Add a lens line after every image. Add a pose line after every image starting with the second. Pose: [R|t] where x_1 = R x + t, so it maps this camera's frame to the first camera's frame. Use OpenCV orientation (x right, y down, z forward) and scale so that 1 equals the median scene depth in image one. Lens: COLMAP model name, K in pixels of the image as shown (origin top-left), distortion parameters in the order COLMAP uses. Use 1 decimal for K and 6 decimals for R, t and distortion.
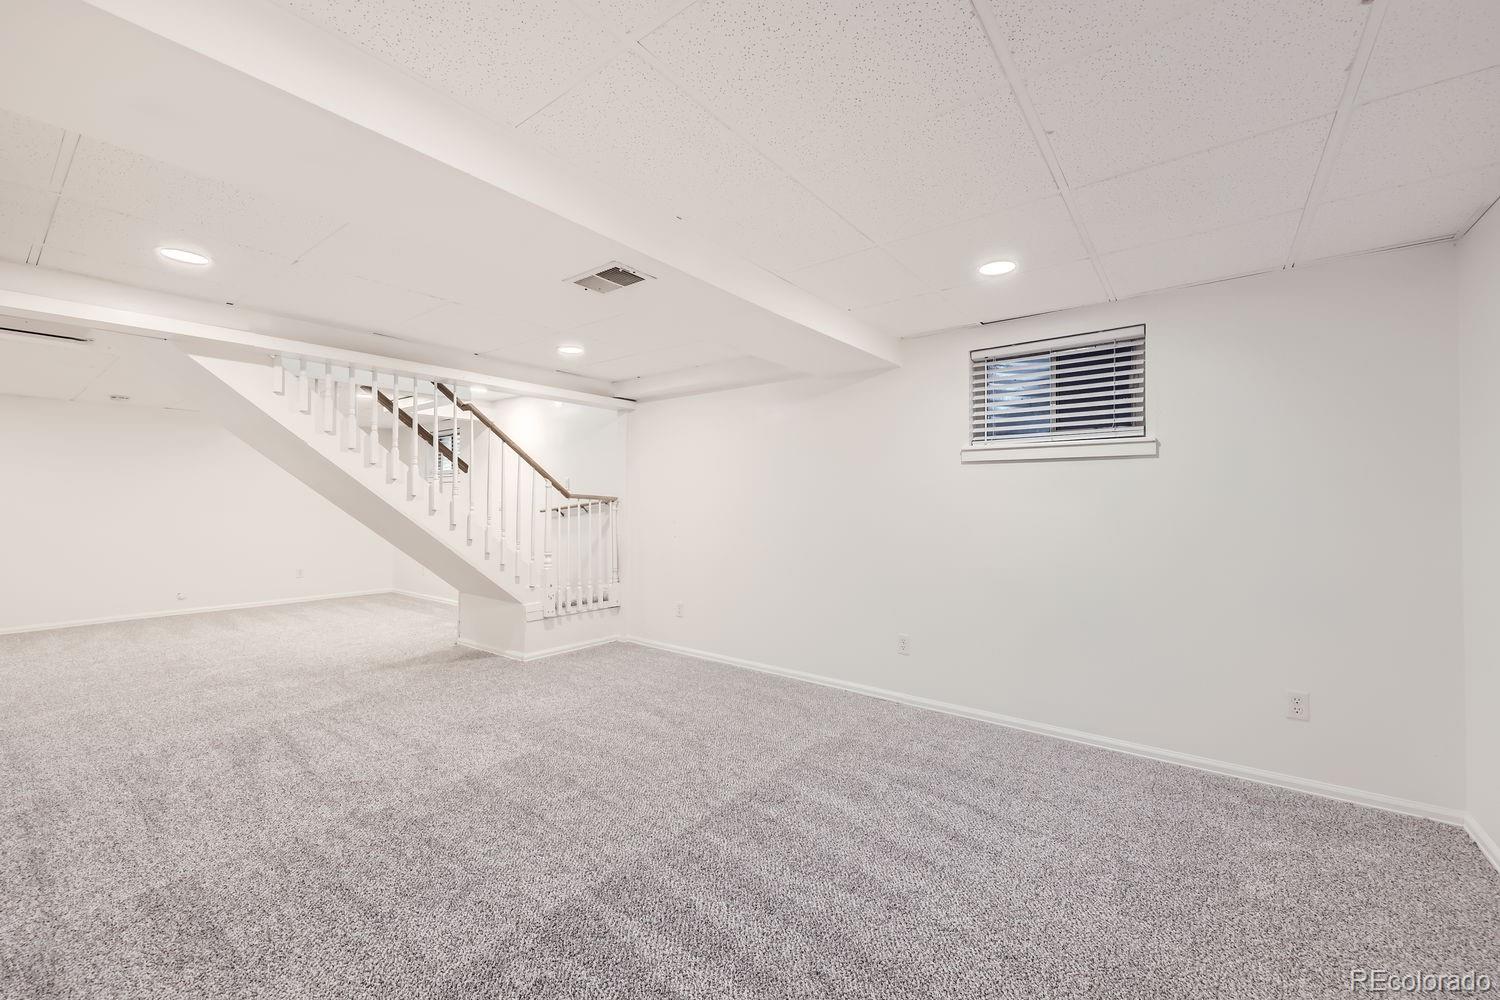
lens RADIAL K [[596.1, 0, 752.6], [0, 596.1, 488.3], [0, 0, 1]] dist [0.044348, -0.014670]
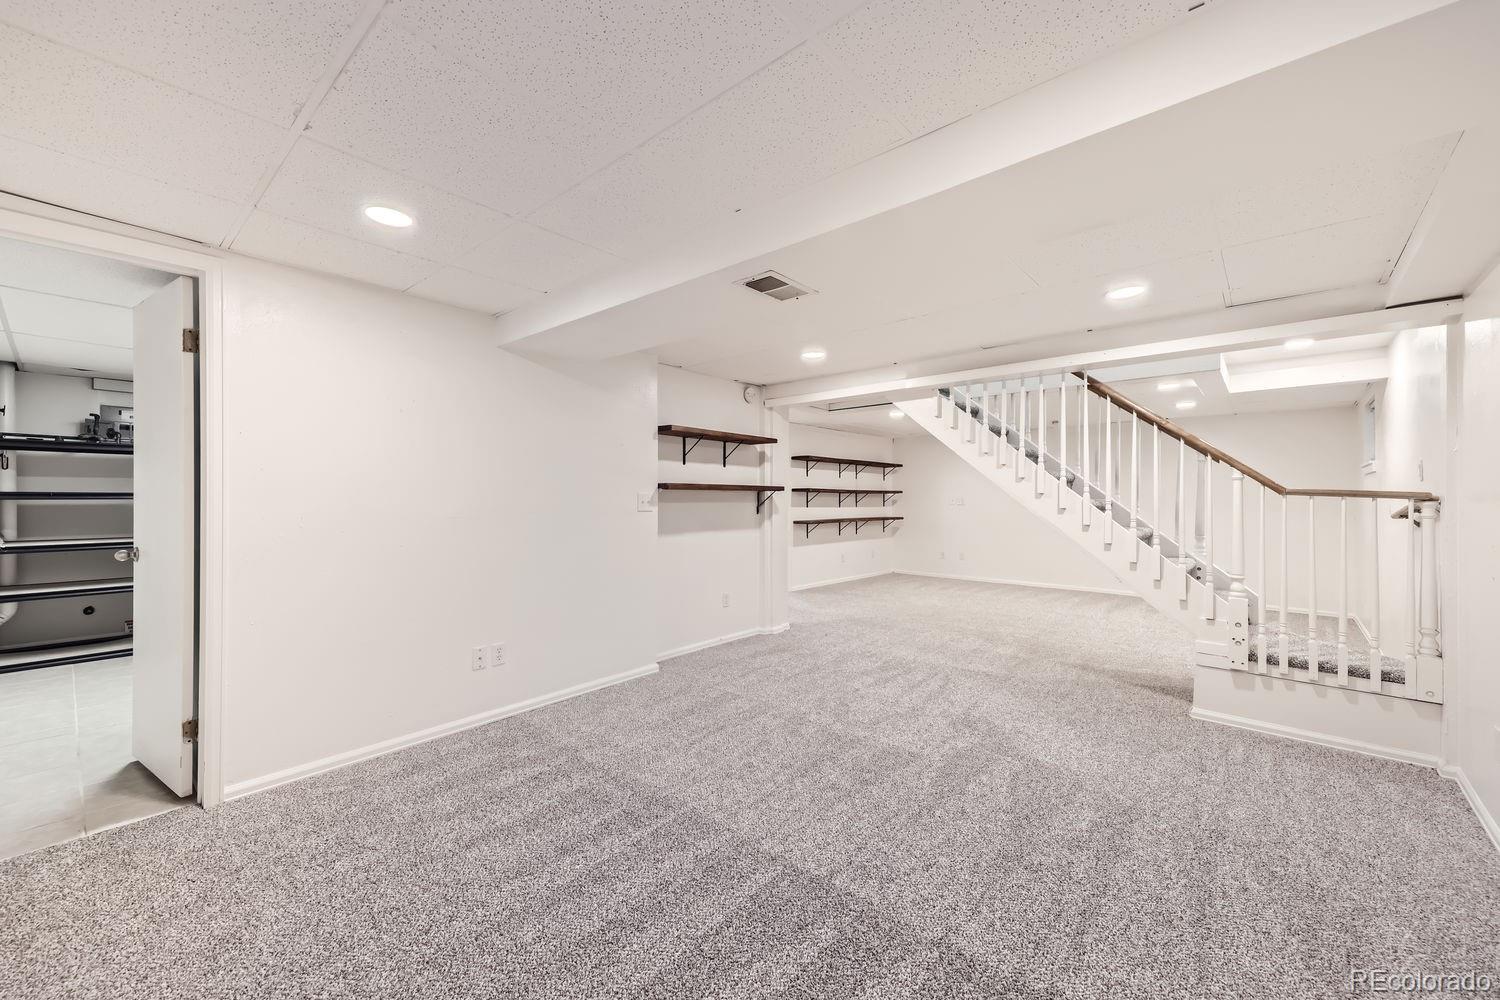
lens RADIAL K [[596.1, 0, 752.6], [0, 596.1, 488.3], [0, 0, 1]] dist [0.044348, -0.014670]
pose [[-0.081187, -0.020006, -0.996498, 0.594990], [0.018048, 0.999605, -0.021539, 0.020580], [0.996535, -0.019734, -0.080794, 0.762859]]
